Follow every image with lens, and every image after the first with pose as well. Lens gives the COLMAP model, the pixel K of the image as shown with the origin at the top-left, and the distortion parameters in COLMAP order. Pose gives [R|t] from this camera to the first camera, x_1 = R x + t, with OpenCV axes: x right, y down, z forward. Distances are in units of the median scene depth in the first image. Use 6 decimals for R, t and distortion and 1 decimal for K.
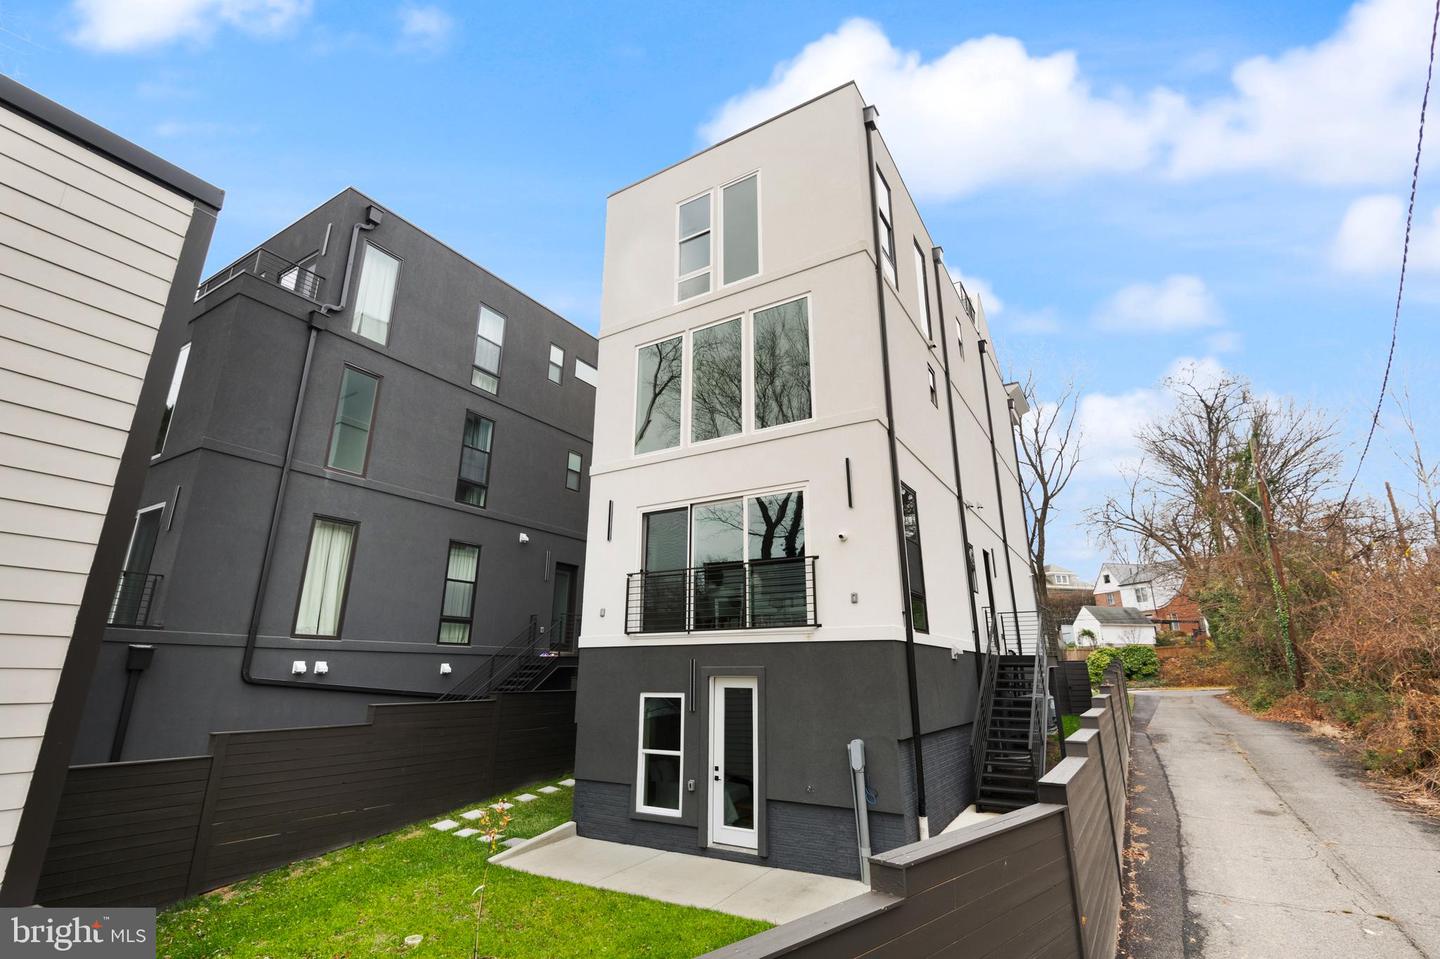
lens RADIAL K [[664.1, 0, 720.0], [0, 664.1, 479.5], [0, 0, 1]] dist [0.002485, -0.000084]
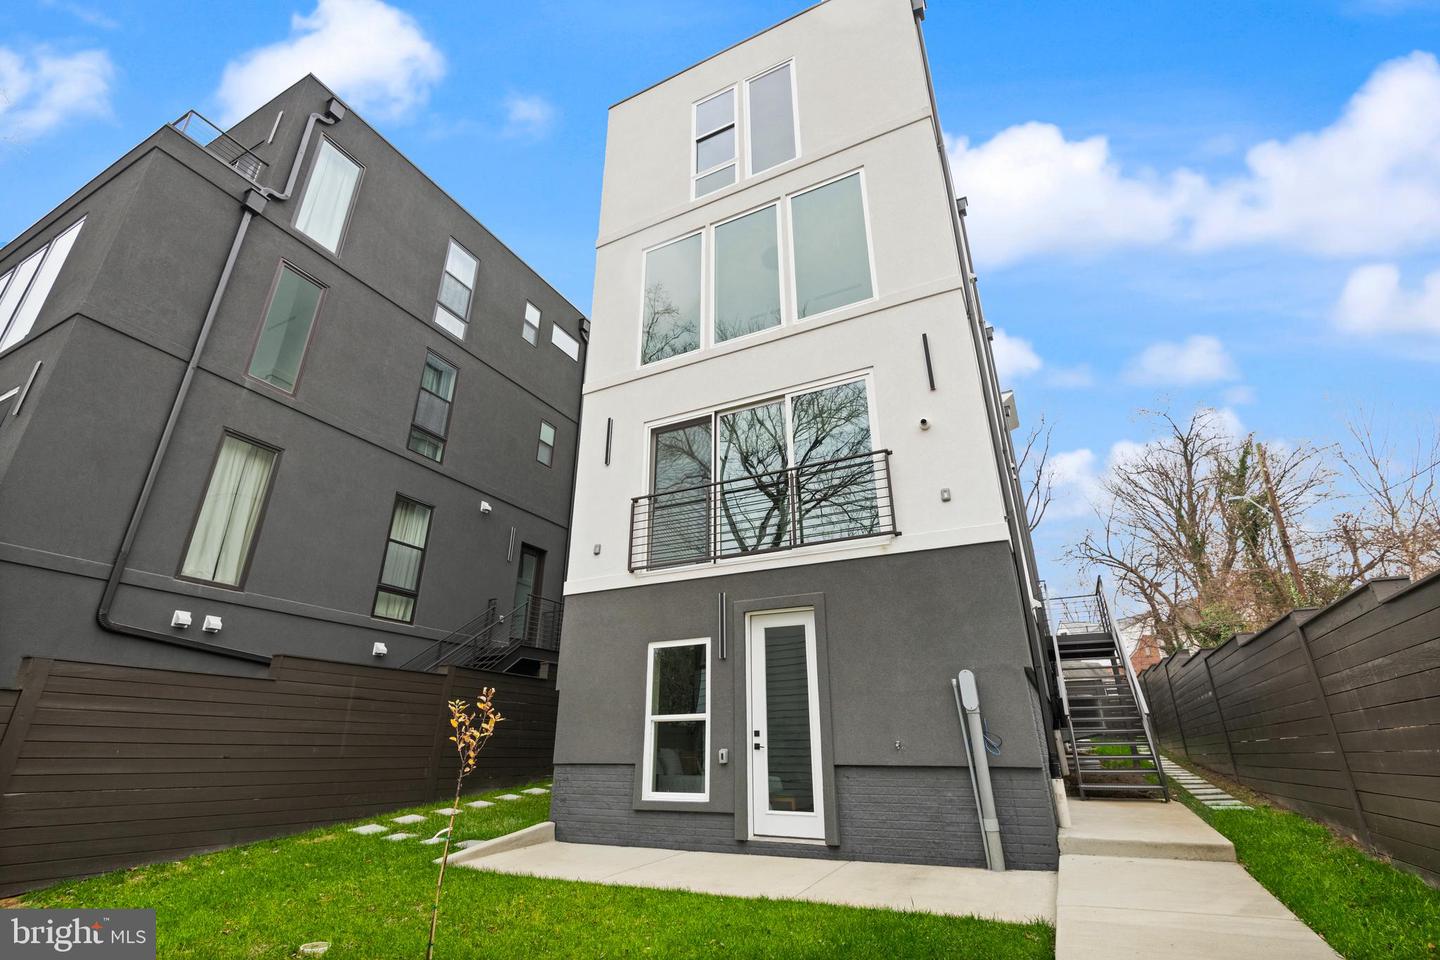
lens RADIAL K [[665.8, 0, 720.1], [0, 665.8, 473.1], [0, 0, 1]] dist [-0.002626, -0.001023]
pose [[0.996755, 0.029598, 0.074852, -0.095789], [-0.021195, 0.993632, -0.110665, 0.199715], [-0.077651, 0.108720, 0.991035, 0.206307]]
